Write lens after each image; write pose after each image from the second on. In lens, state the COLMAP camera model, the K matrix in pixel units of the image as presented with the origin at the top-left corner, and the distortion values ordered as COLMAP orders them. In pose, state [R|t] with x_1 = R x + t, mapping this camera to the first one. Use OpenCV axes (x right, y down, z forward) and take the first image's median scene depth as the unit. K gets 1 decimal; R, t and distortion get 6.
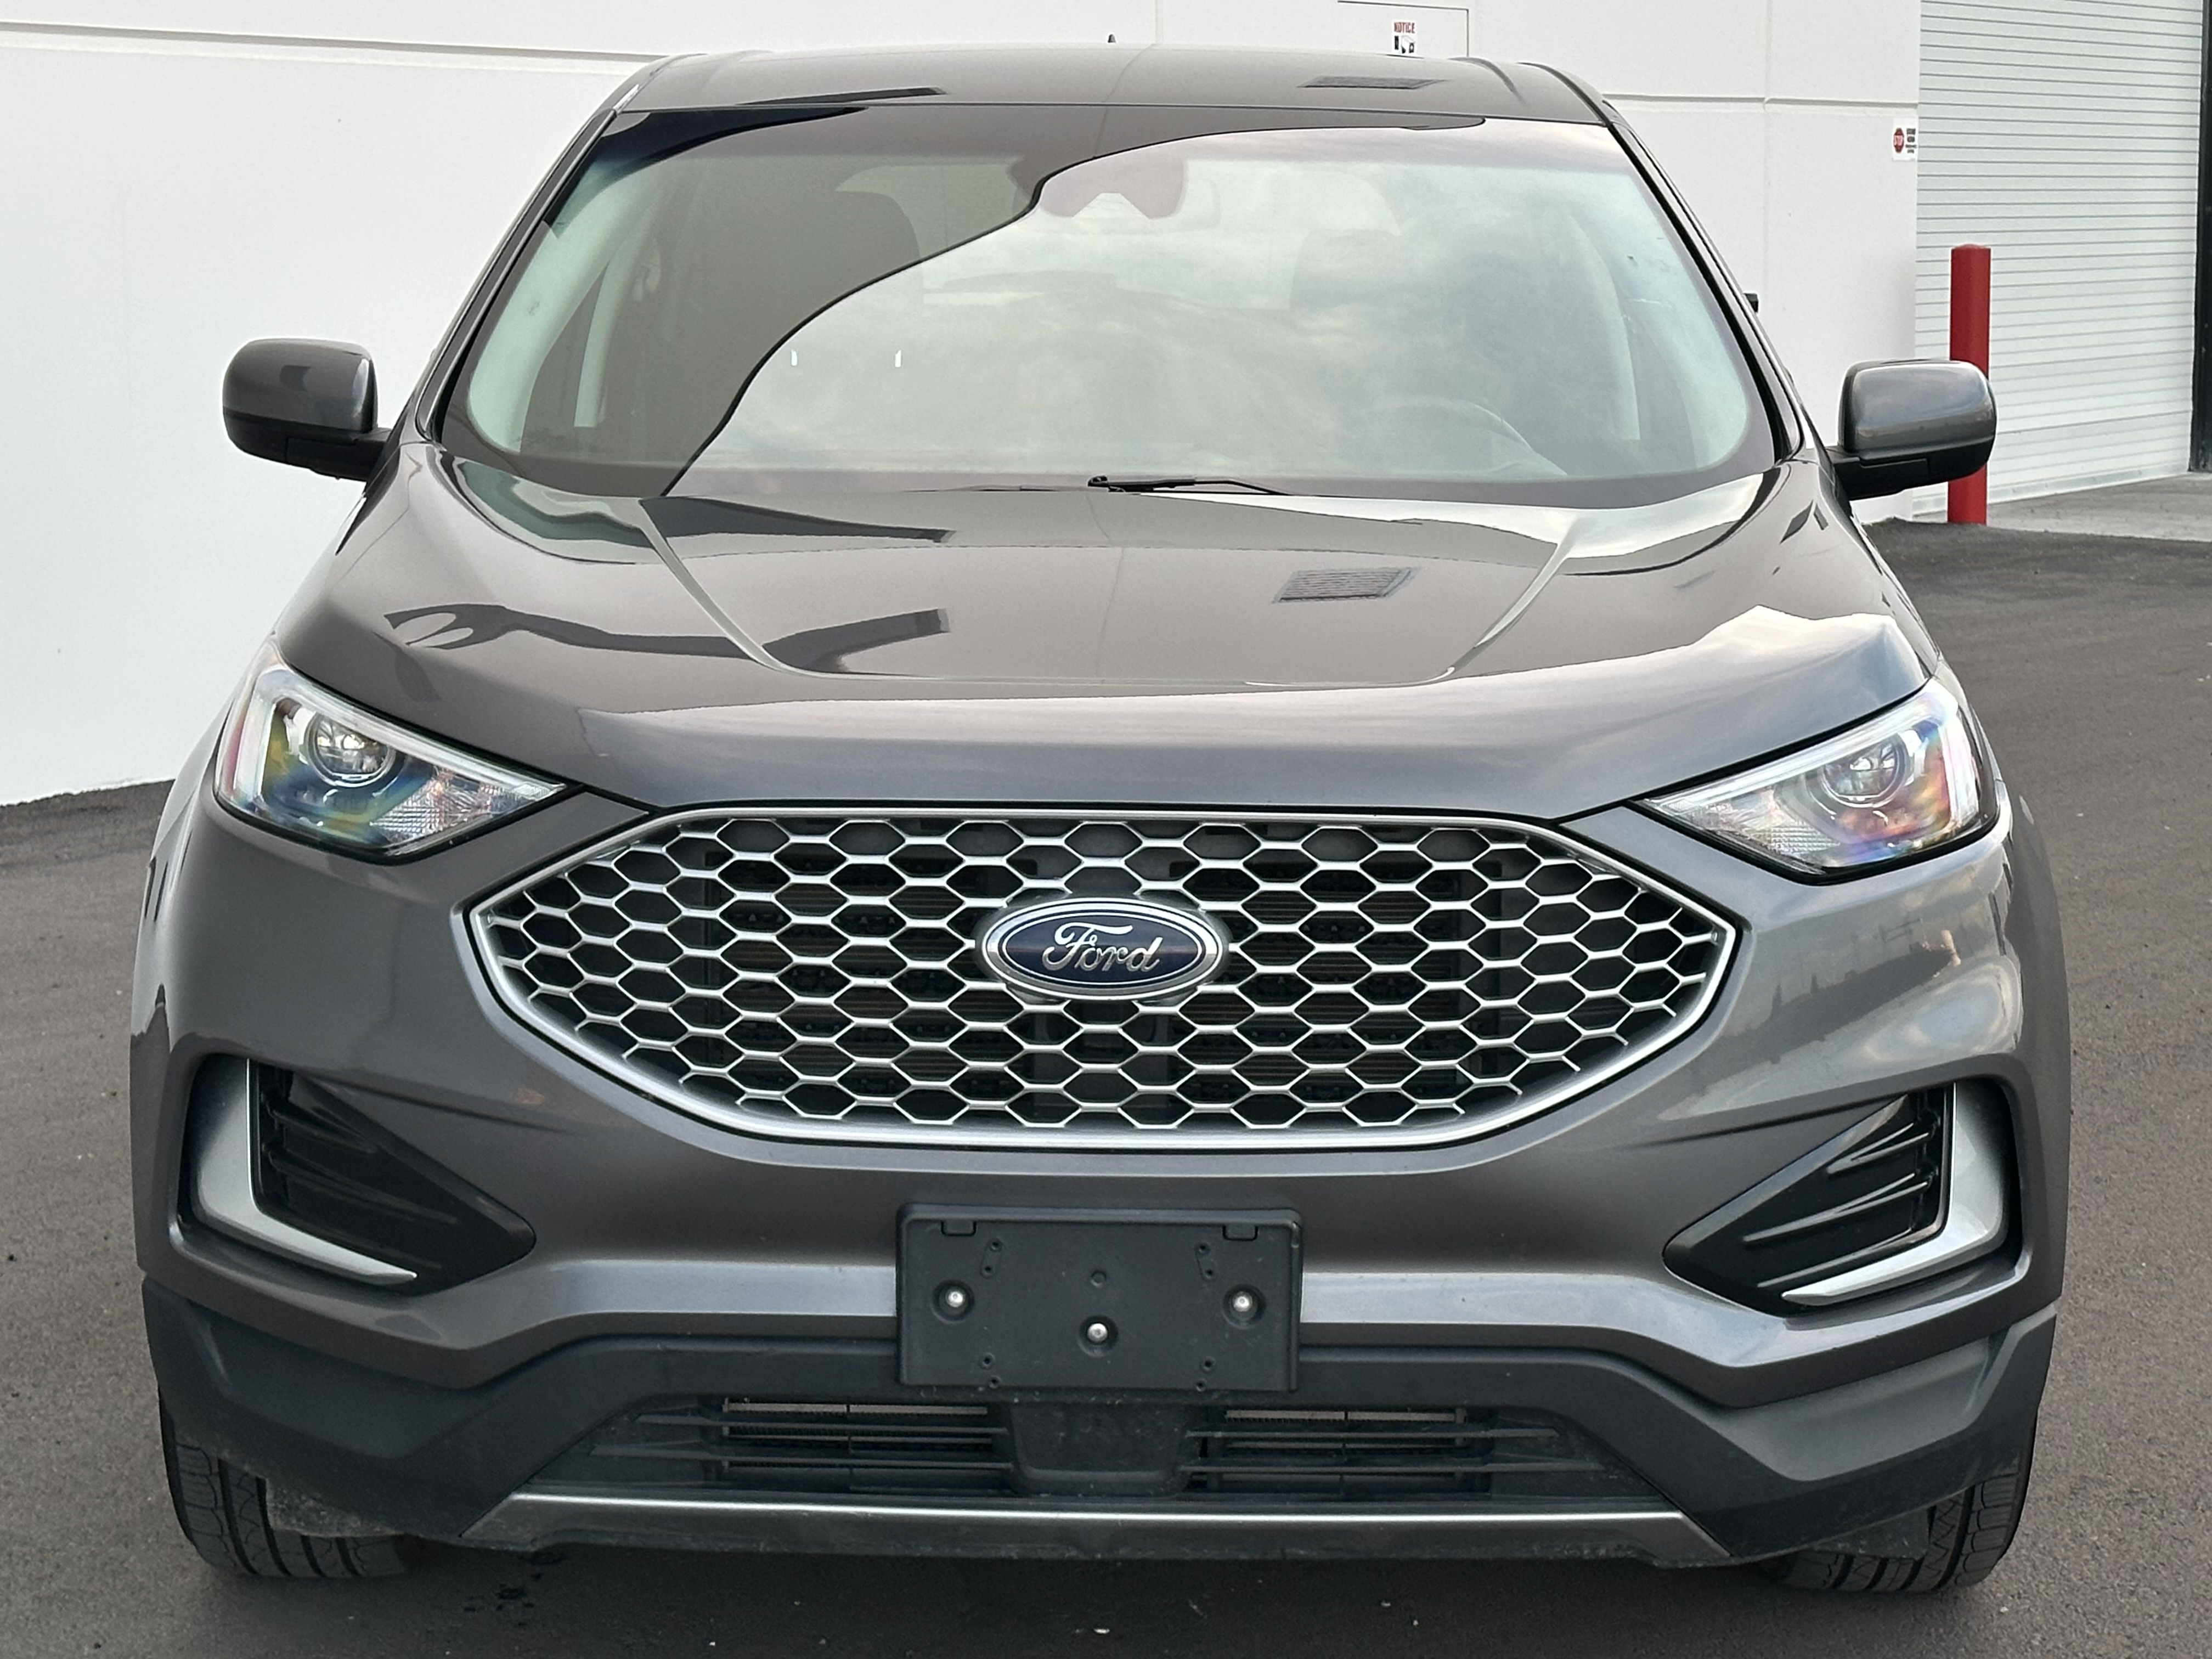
lens RADIAL K [[4411.6, 0, 1106.0], [0, 4411.6, 829.5], [0, 0, 1]] dist [0.055177, 0.108640]
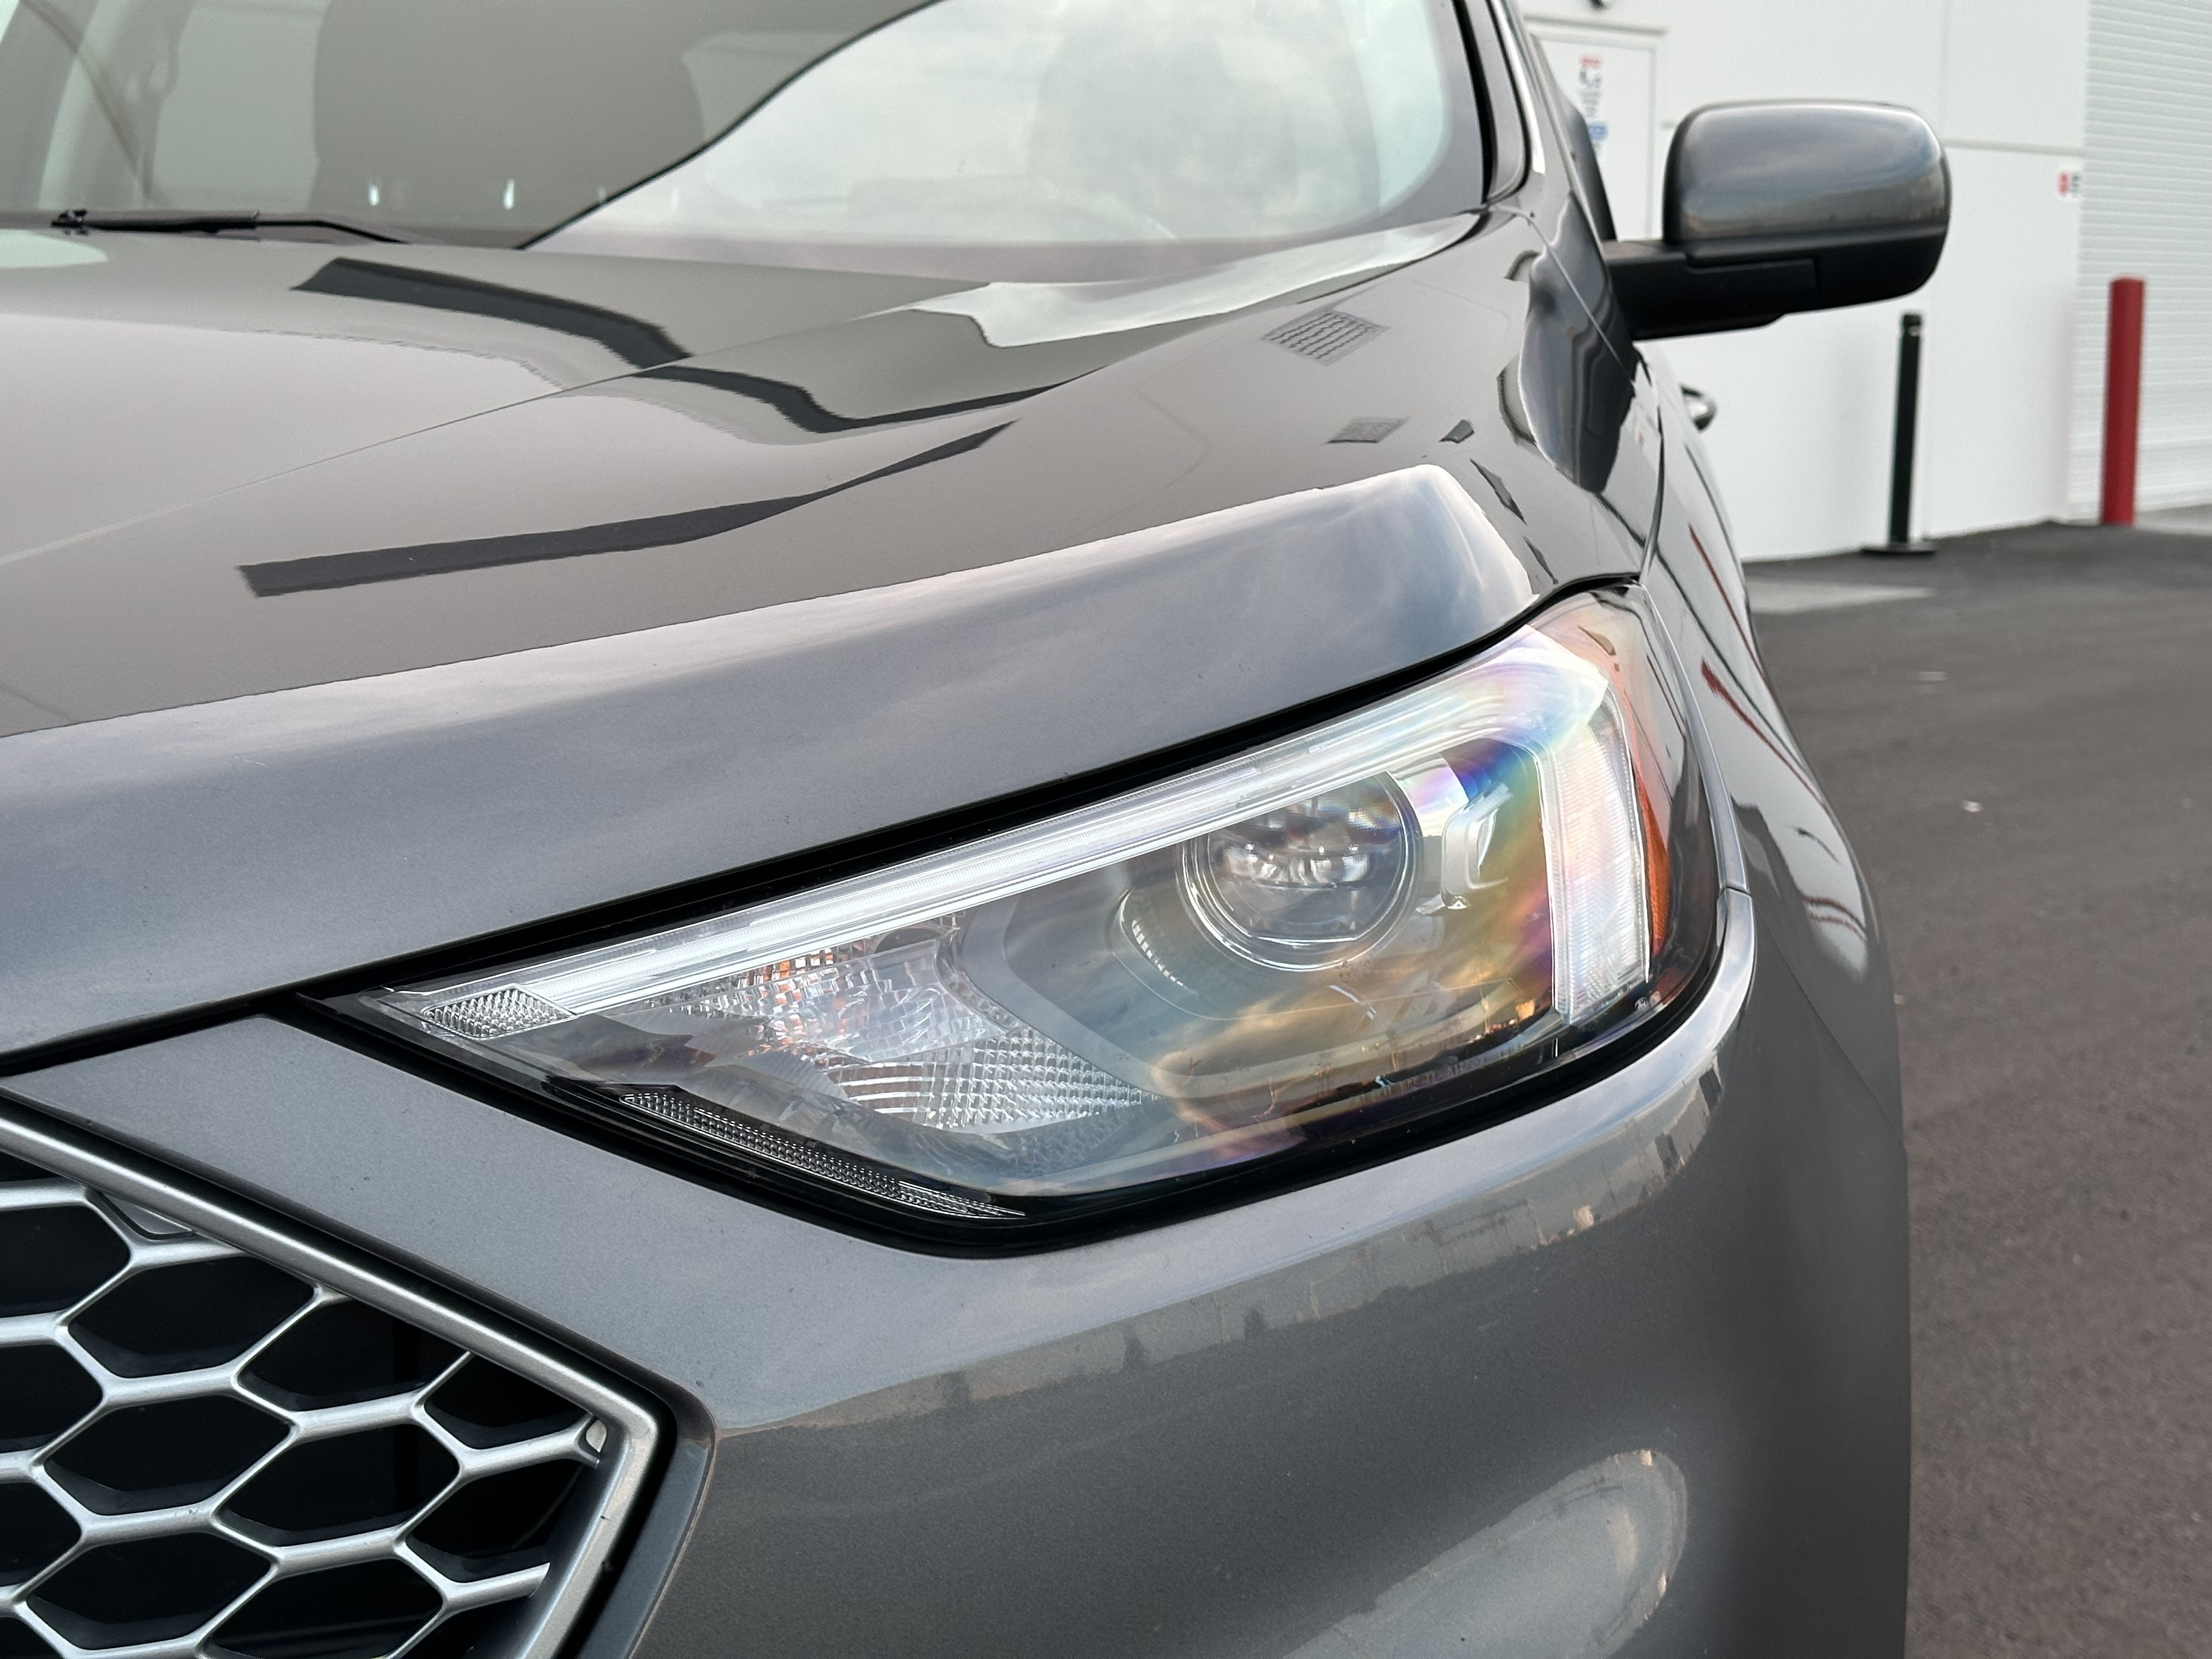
lens RADIAL K [[3022.2, 0, 1106.0], [0, 3022.2, 829.5], [0, 0, 1]] dist [0.007289, 0.056757]
pose [[0.989793, 0.023609, -0.140542, 0.202076], [-0.020115, 0.999454, 0.026229, -0.024774], [0.141085, -0.023134, 0.989727, 0.796605]]
